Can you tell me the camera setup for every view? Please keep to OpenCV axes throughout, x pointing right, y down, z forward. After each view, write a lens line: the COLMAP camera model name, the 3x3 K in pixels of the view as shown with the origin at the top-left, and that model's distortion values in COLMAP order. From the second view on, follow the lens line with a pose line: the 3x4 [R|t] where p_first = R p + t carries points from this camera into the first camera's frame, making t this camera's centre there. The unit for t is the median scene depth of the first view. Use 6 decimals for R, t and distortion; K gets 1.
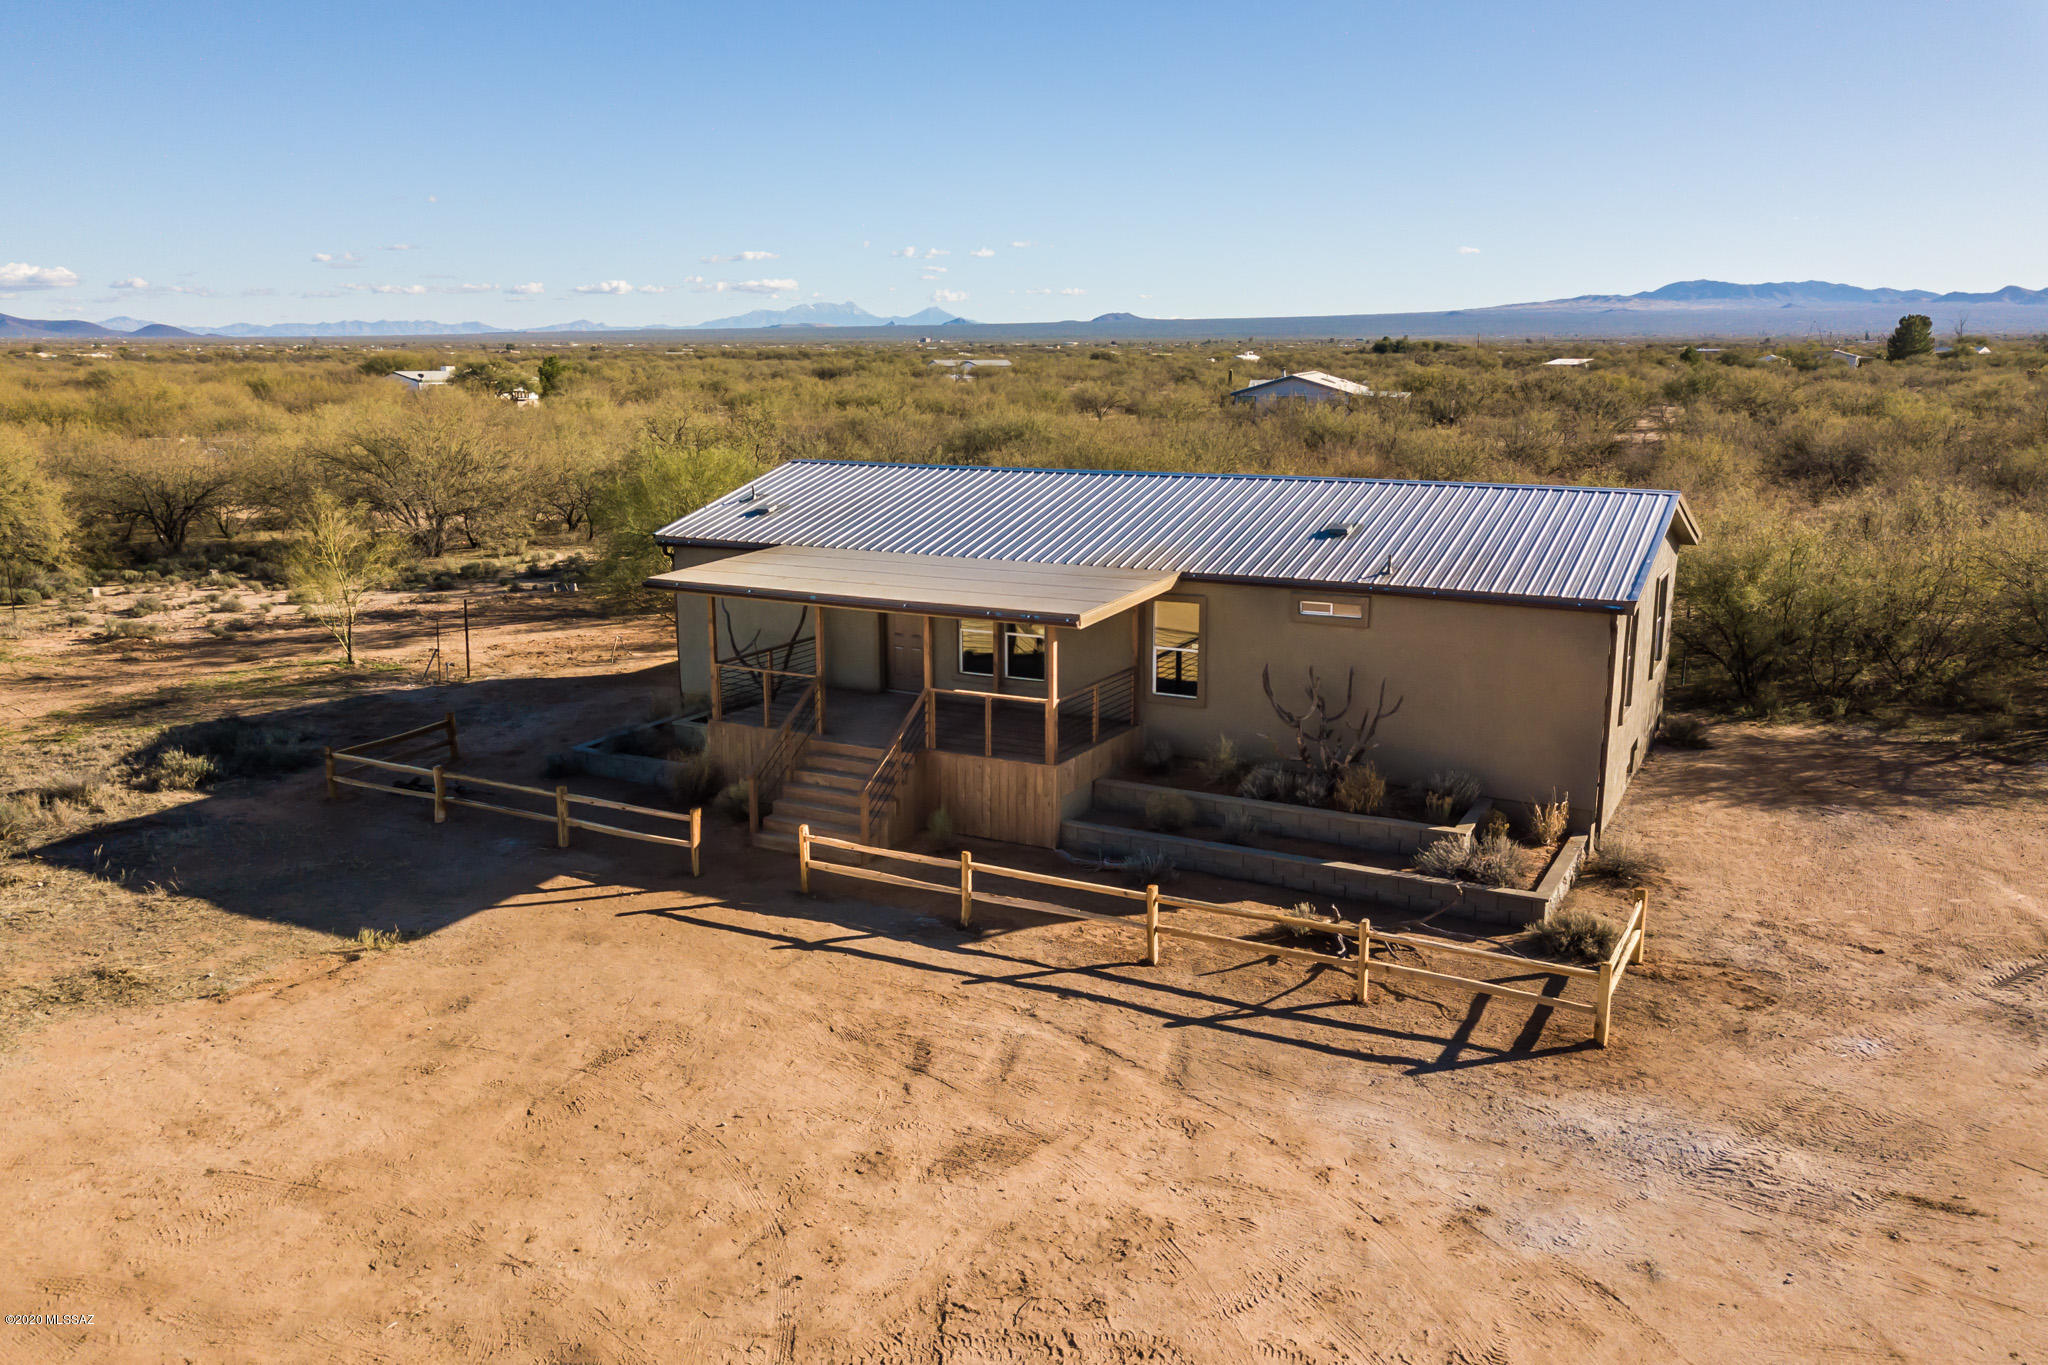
lens RADIAL K [[1581.4, 0, 1024.0], [0, 1581.4, 682.5], [0, 0, 1]] dist [0.027118, 0.000996]
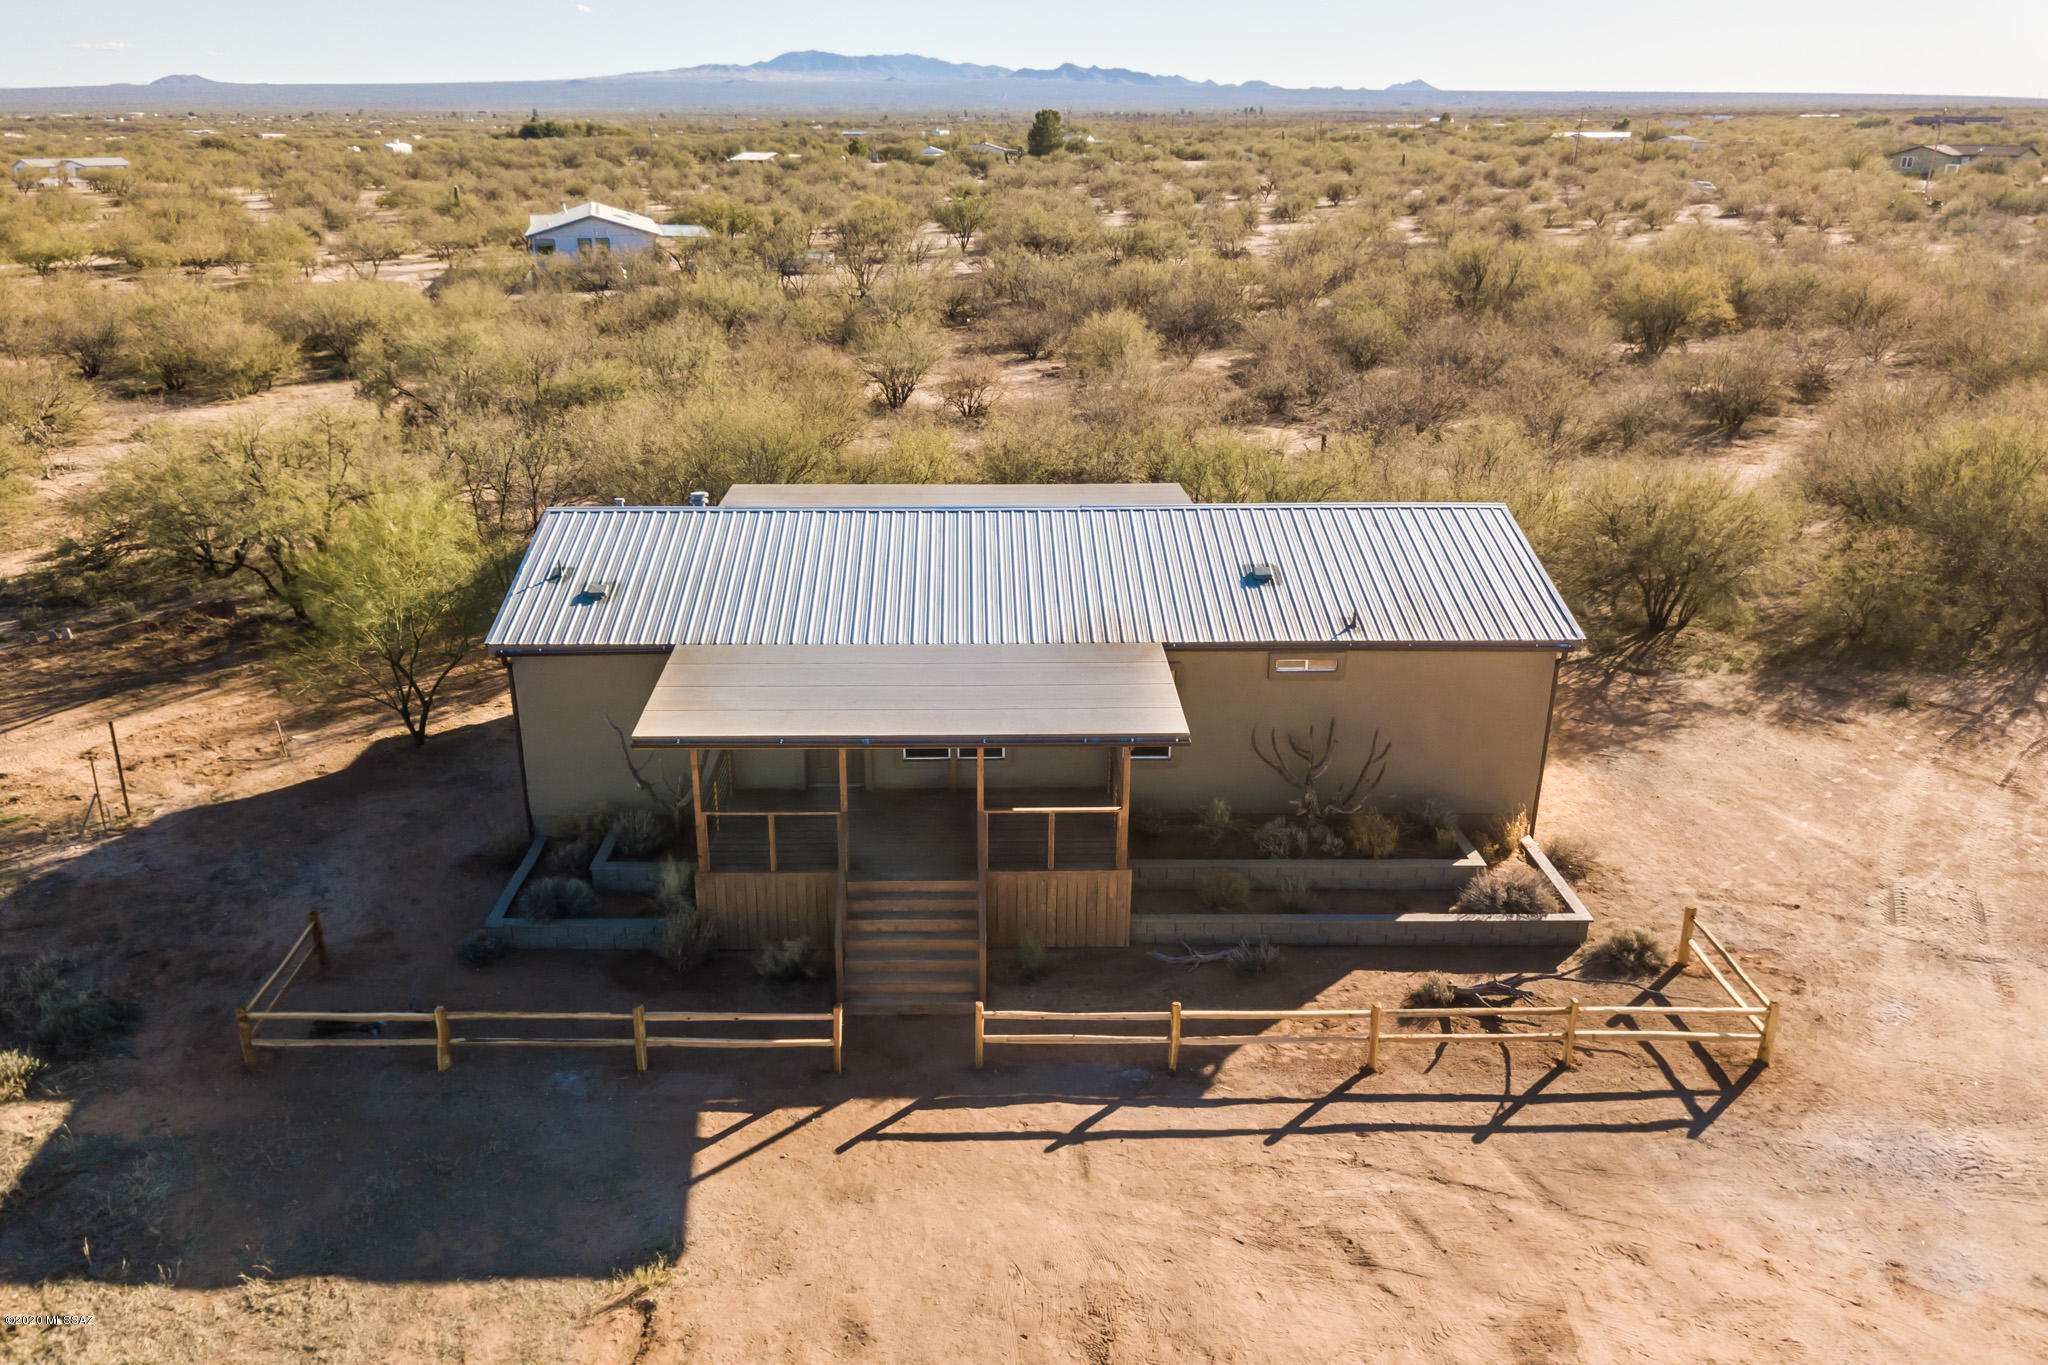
lens RADIAL K [[1569.8, 0, 984.1], [0, 1569.8, 782.3], [0, 0, 1]] dist [0.025900, 0.010614]
pose [[0.880974, -0.185354, 0.435349, -0.536572], [0.100084, 0.972258, 0.211417, -0.245179], [-0.462458, -0.142682, 0.875085, 0.192423]]
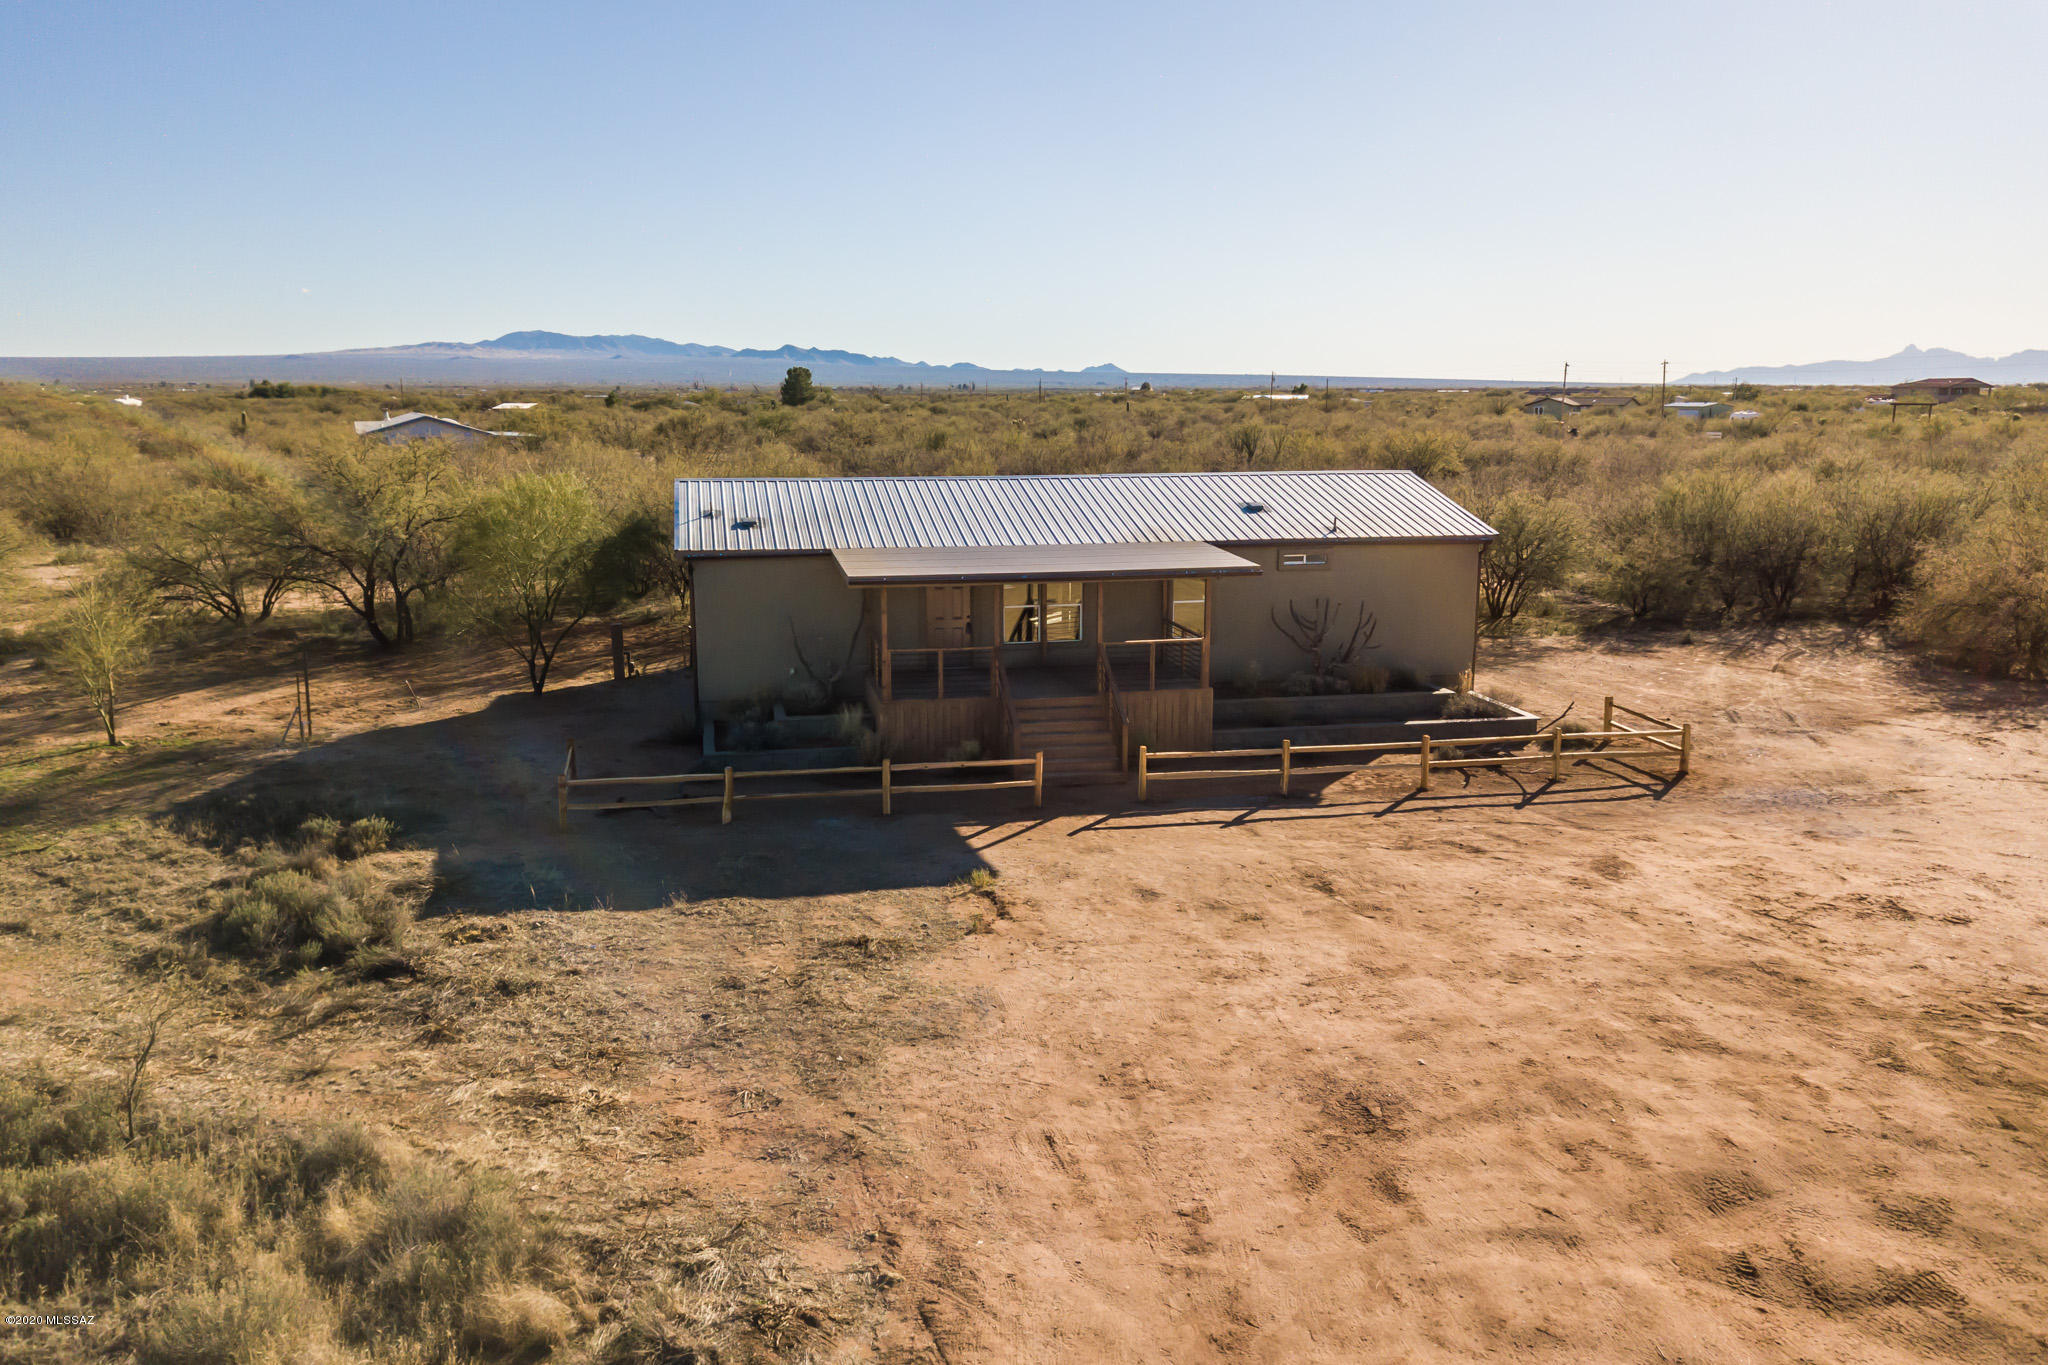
lens RADIAL K [[1581.4, 0, 1024.0], [0, 1581.4, 682.5], [0, 0, 1]] dist [0.027118, 0.000996]
pose [[0.773691, -0.113703, 0.623276, -1.014653], [0.131300, 0.991182, 0.017832, 0.004959], [-0.619808, 0.068040, 0.781798, 0.073697]]
